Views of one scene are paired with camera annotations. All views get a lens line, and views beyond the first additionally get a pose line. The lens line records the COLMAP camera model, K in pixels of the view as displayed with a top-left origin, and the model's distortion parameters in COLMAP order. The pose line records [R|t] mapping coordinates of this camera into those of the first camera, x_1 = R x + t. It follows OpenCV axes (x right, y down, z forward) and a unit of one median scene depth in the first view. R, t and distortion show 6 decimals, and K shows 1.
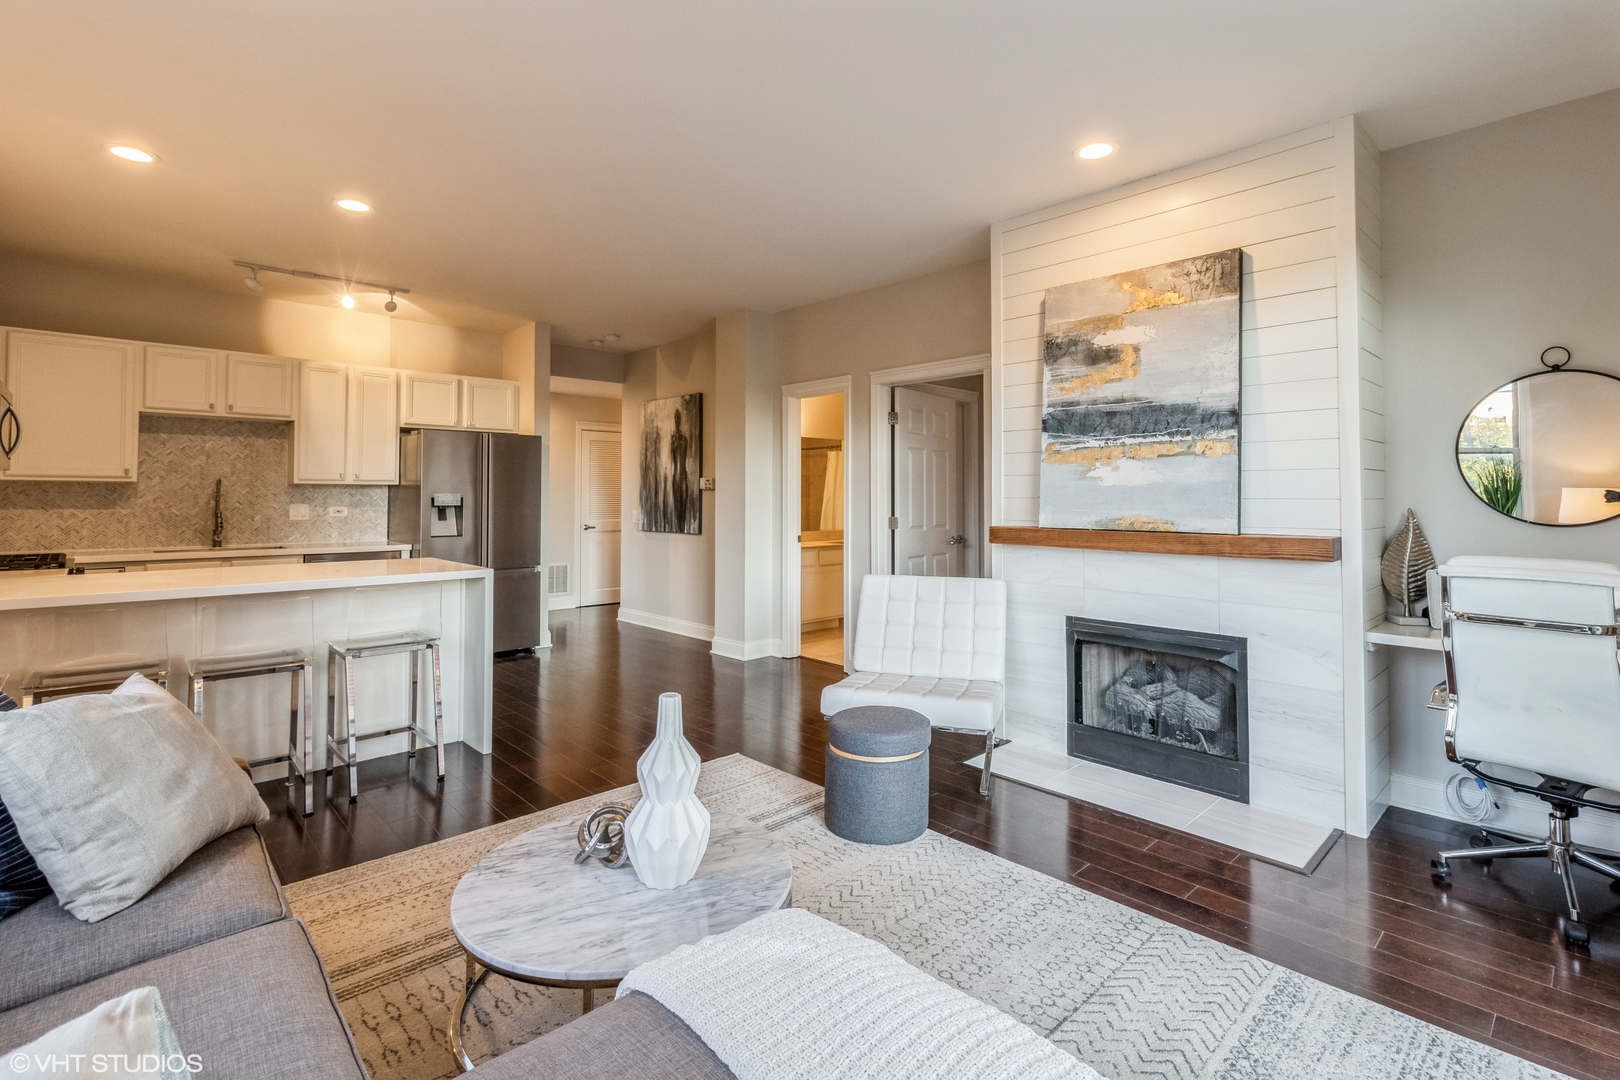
lens RADIAL K [[746.7, 0, 806.1], [0, 746.7, 482.6], [0, 0, 1]] dist [0.004349, -0.000032]
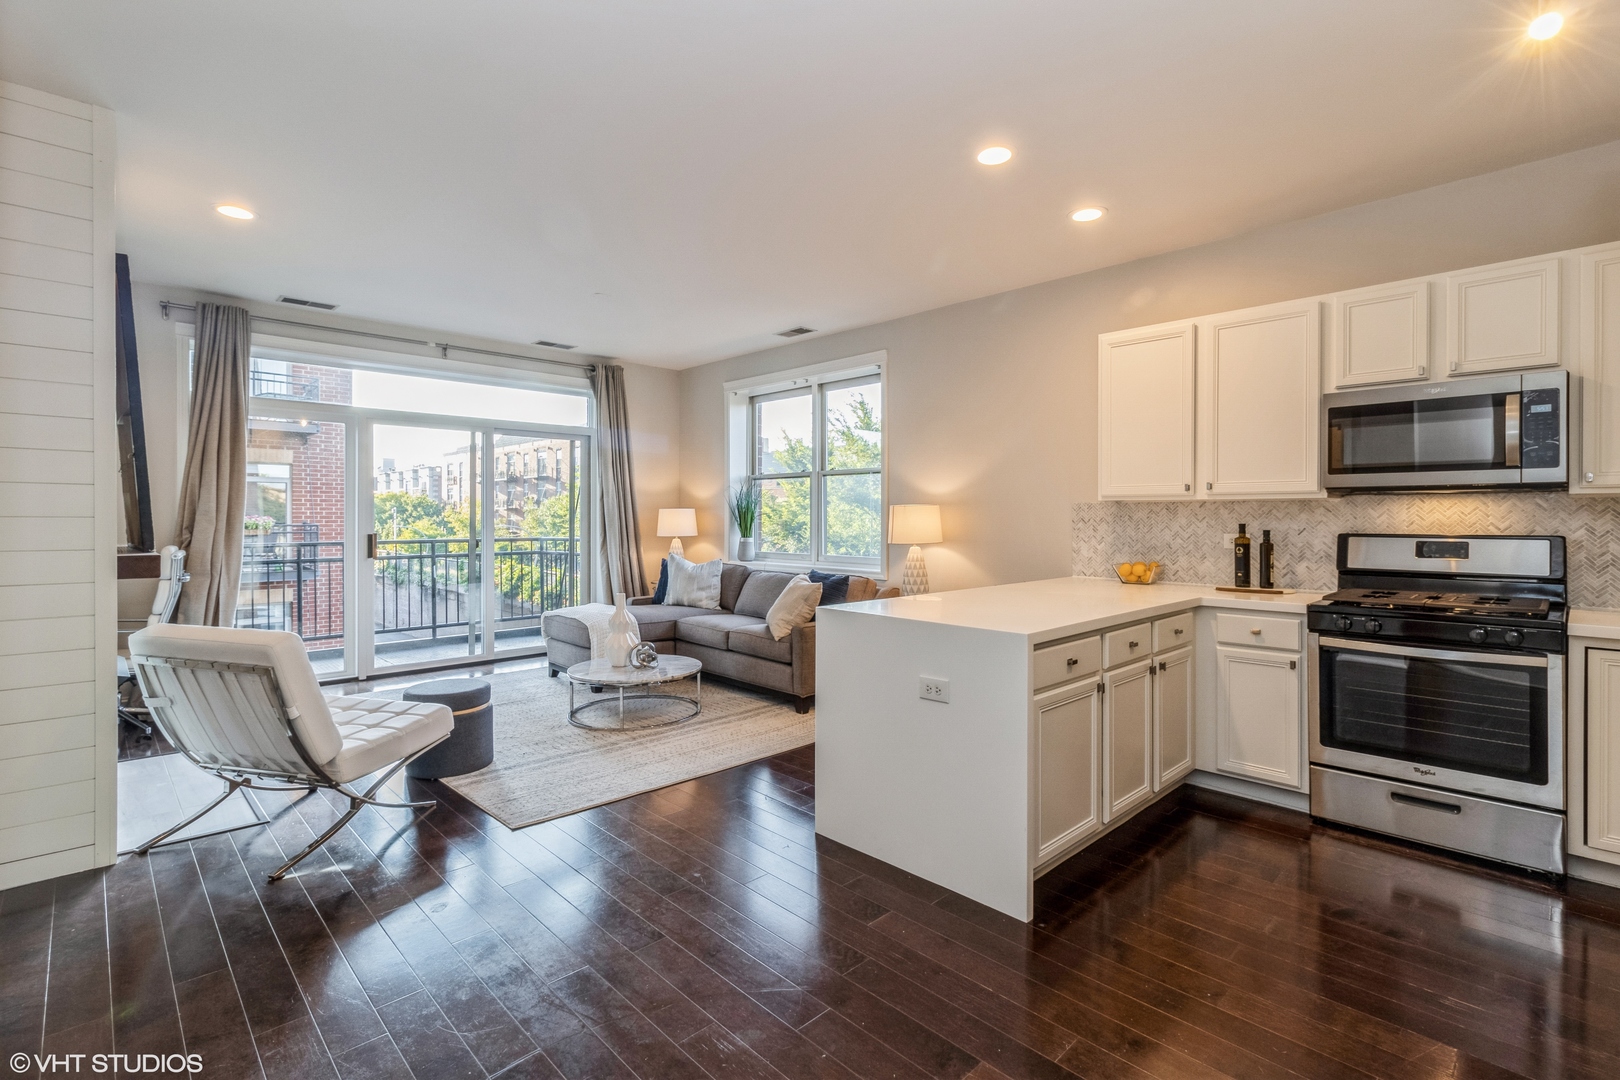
lens RADIAL K [[746.7, 0, 821.2], [0, 746.7, 532.6], [0, 0, 1]] dist [0.004349, -0.000032]
pose [[-0.999847, -0.003615, -0.017143, -0.296414], [-0.003686, 0.999985, 0.004116, 0.023043], [0.017128, 0.004179, -0.999845, 1.314789]]
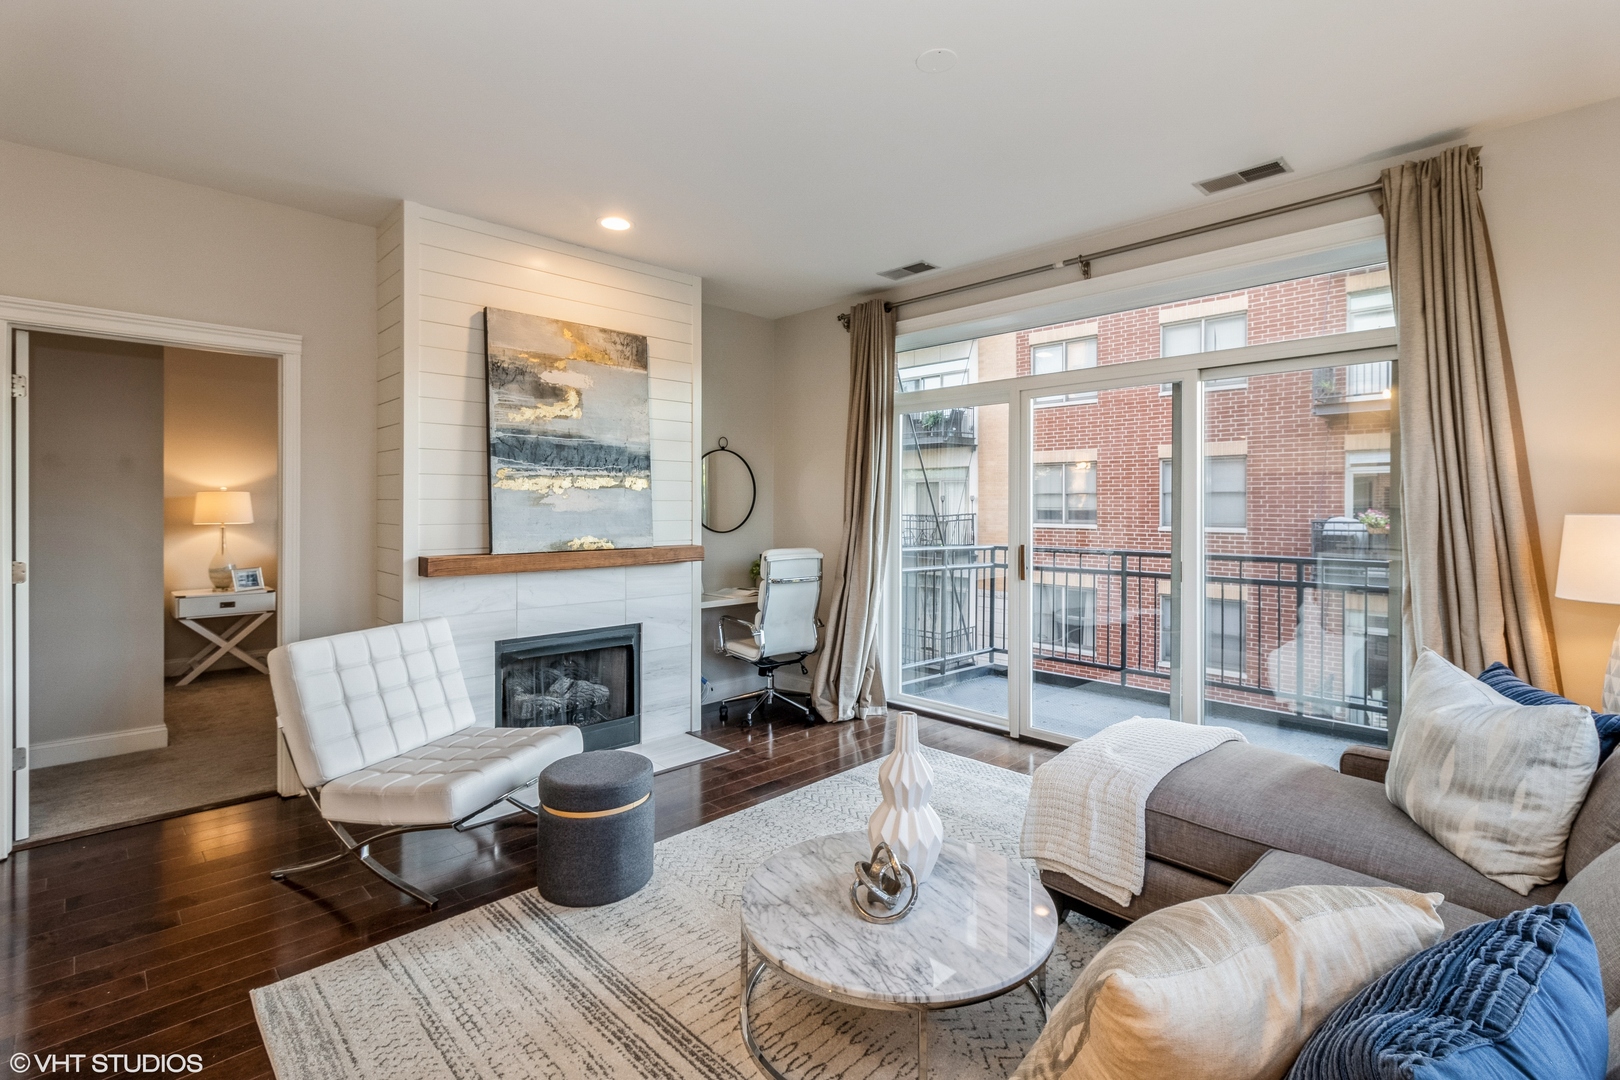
lens RADIAL K [[746.7, 0, 824.4], [0, 746.7, 506.8], [0, 0, 1]] dist [0.004349, -0.000032]
pose [[-0.018156, -0.005084, 0.999822, -0.473088], [-0.020408, 0.999781, 0.004714, -0.010669], [-0.999627, -0.020319, -0.018256, 0.418630]]
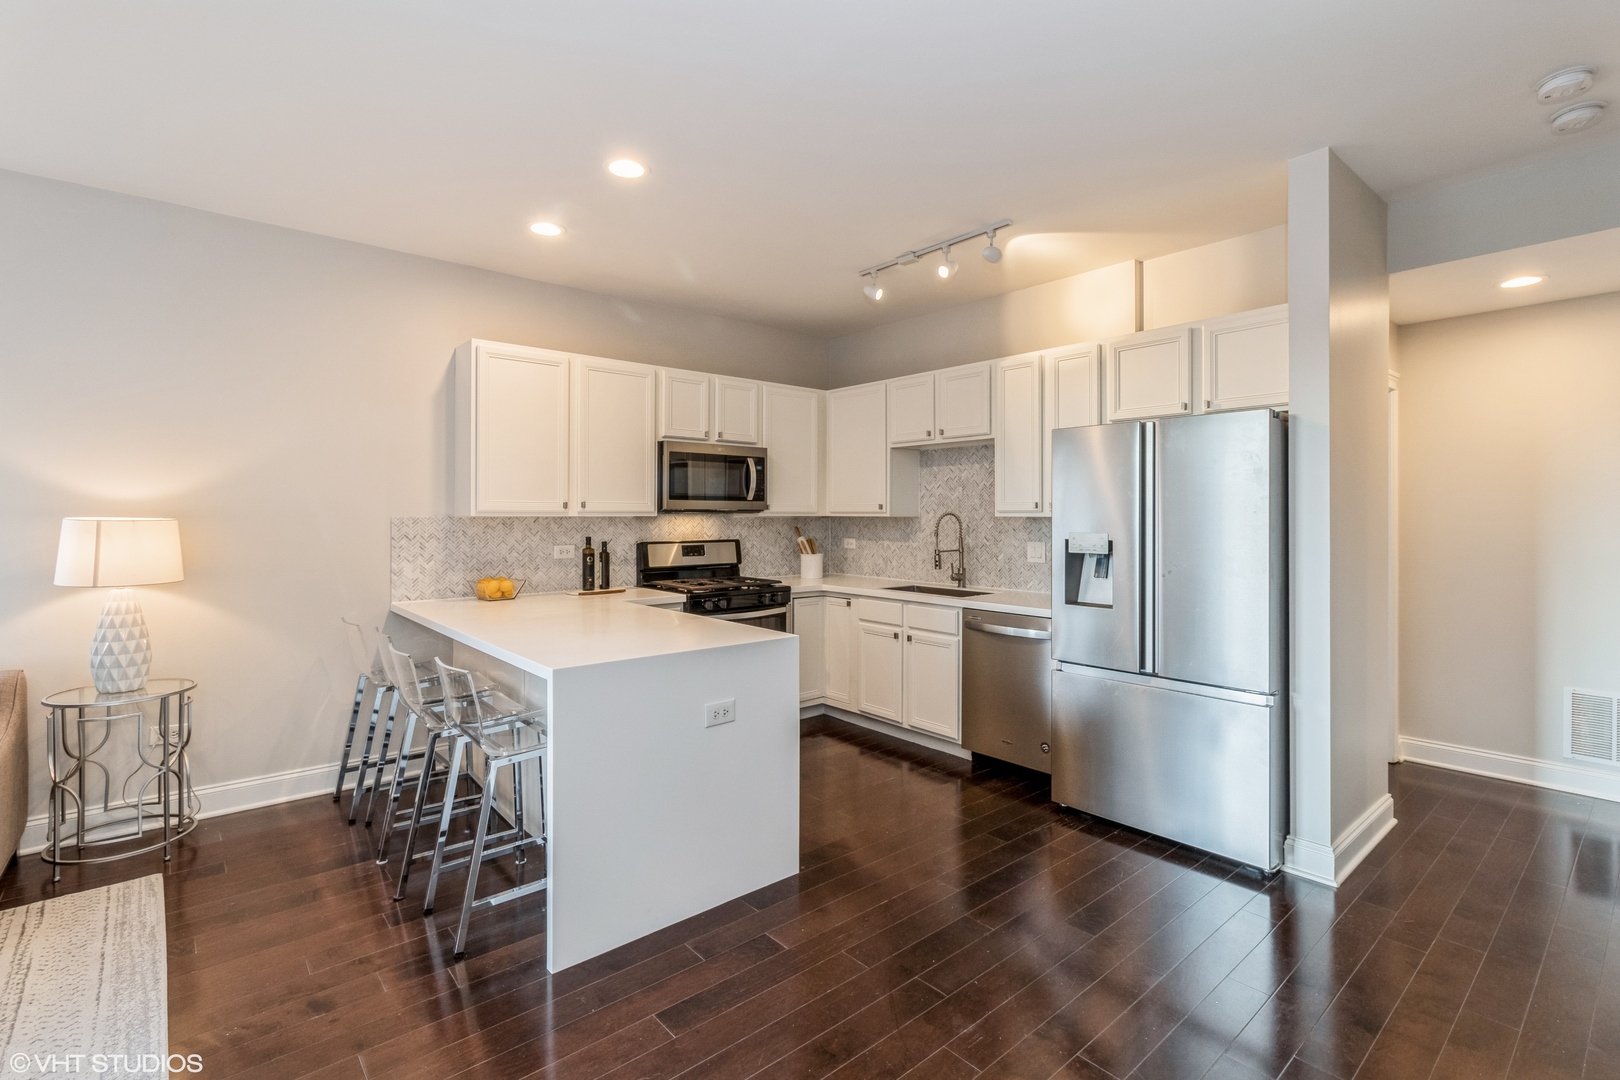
lens RADIAL K [[746.7, 0, 827.7], [0, 746.7, 517.4], [0, 0, 1]] dist [0.004349, -0.000032]
pose [[-0.040210, -0.000261, -0.999191, 0.126074], [0.017666, 0.999843, -0.000972, -0.000493], [0.999035, -0.017691, -0.040199, 0.904224]]
